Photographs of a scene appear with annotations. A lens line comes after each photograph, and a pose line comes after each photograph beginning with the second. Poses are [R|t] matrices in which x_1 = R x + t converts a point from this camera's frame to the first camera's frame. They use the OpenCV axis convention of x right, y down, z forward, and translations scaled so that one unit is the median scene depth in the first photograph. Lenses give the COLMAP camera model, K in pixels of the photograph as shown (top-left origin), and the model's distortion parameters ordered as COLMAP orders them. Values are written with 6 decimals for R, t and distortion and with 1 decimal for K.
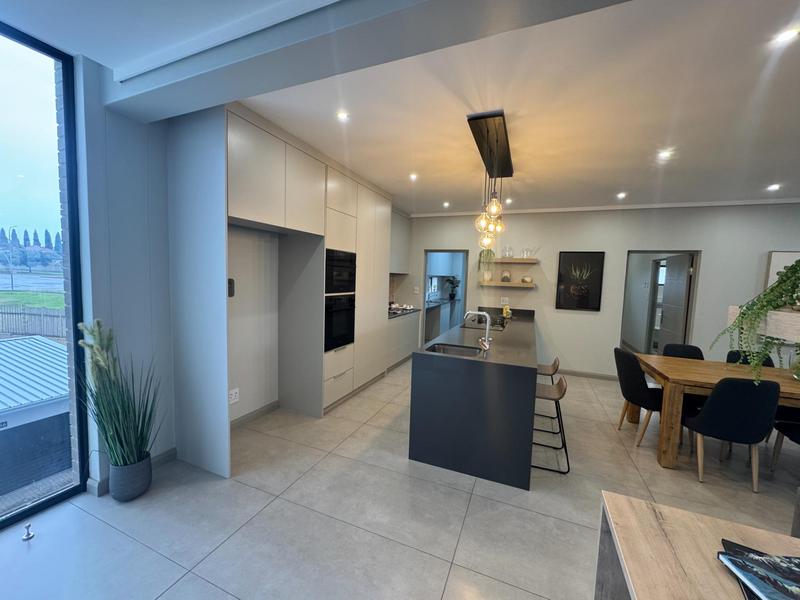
lens RADIAL K [[320.1, 0, 400.0], [0, 320.1, 300.0], [0, 0, 1]] dist [-0.002435, -0.000109]
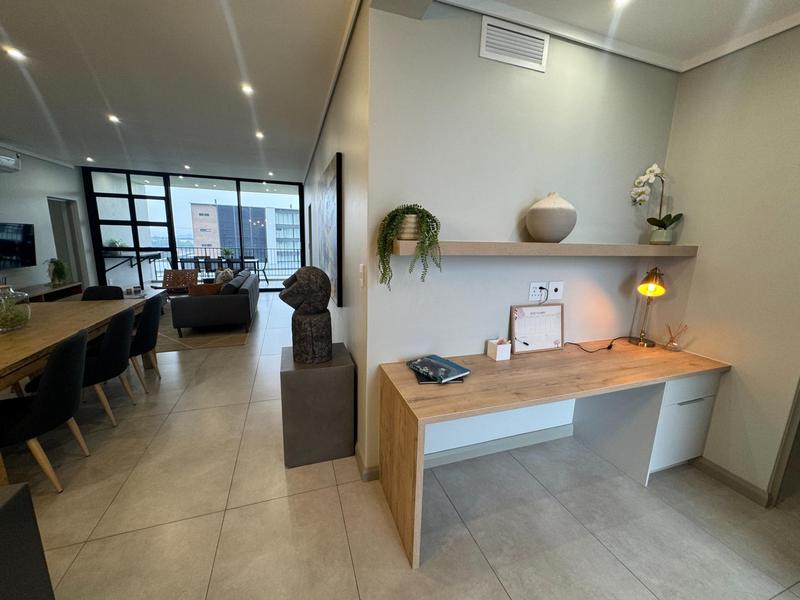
lens RADIAL K [[320.1, 0, 400.0], [0, 320.1, 300.0], [0, 0, 1]] dist [-0.002435, -0.000109]
pose [[-0.664759, -0.193759, 0.721494, -0.010393], [0.006334, 0.964283, 0.264798, -0.022761], [-0.747031, 0.180597, -0.639788, 0.411827]]
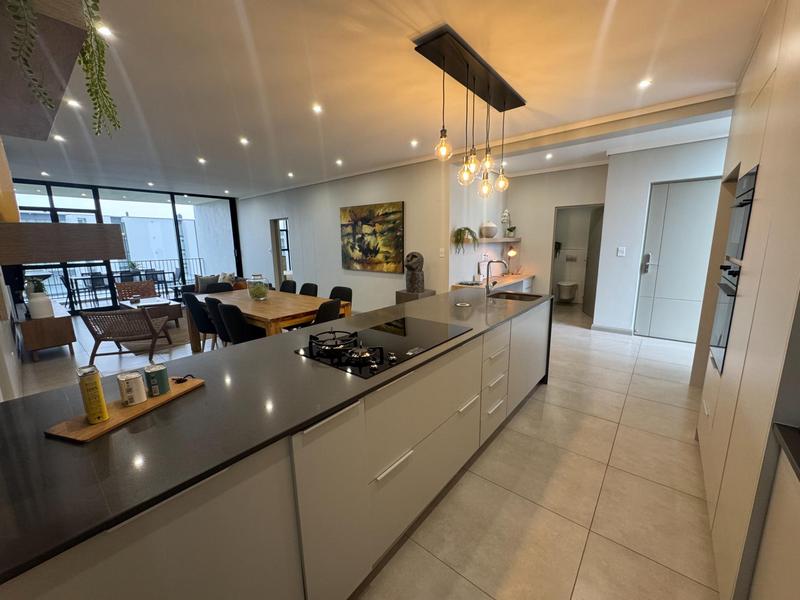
lens RADIAL K [[320.1, 0, 400.0], [0, 320.1, 300.0], [0, 0, 1]] dist [-0.002435, -0.000109]
pose [[-0.956398, -0.069007, 0.283798, 0.130148], [0.006236, 0.966641, 0.256061, -0.065497], [-0.292001, 0.246666, -0.924063, 1.208804]]
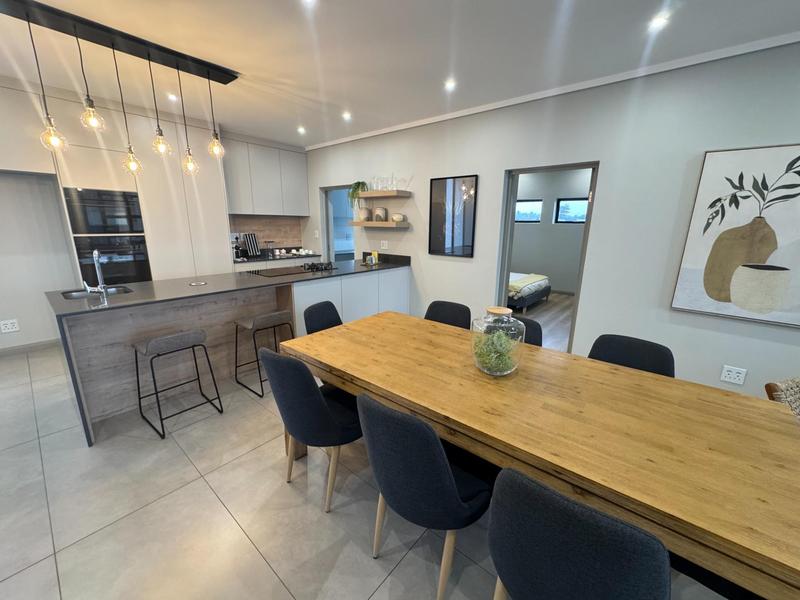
lens RADIAL K [[318.4, 0, 400.8], [0, 318.4, 299.9], [0, 0, 1]] dist [-0.003311, -0.000091]
pose [[0.954226, 0.048615, -0.295109, 0.711794], [-0.002635, 0.988029, 0.154244, 0.019086], [0.299075, -0.146406, 0.942931, 0.224671]]
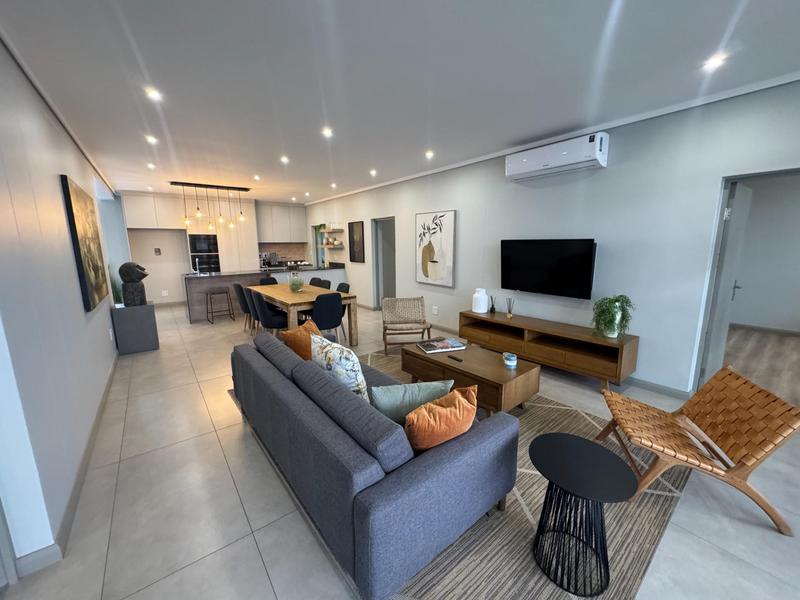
lens RADIAL K [[316.8, 0, 401.2], [0, 316.8, 300.2], [0, 0, 1]] dist [-0.006617, 0.000006]
pose [[0.872154, 0.044852, -0.487171, 1.540068], [0.000856, 0.995647, 0.093198, 0.073994], [0.489230, -0.081700, 0.868320, -0.203445]]
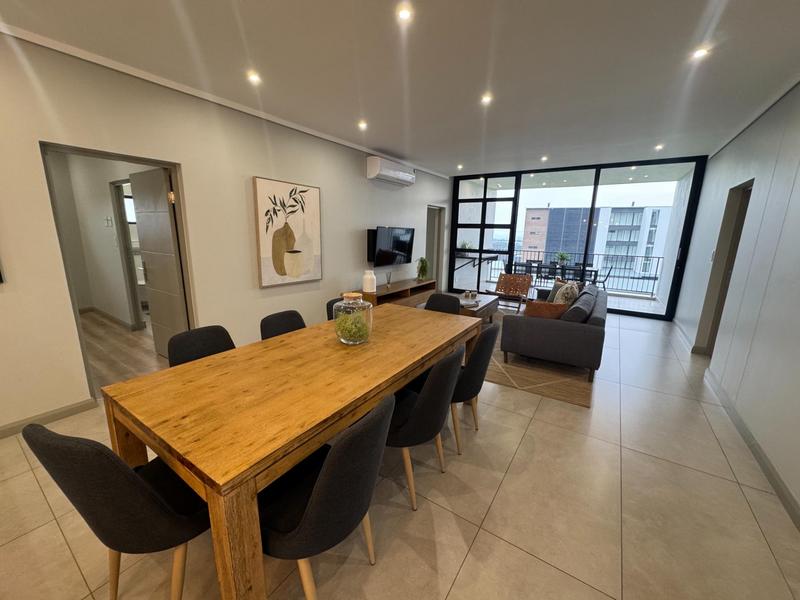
lens RADIAL K [[316.8, 0, 401.2], [0, 316.8, 300.2], [0, 0, 1]] dist [-0.006617, 0.000006]
pose [[0.193332, -0.235354, 0.952487, 0.330476], [0.059005, 0.971834, 0.228158, -0.006189], [-0.979358, 0.012091, 0.201774, 0.402577]]
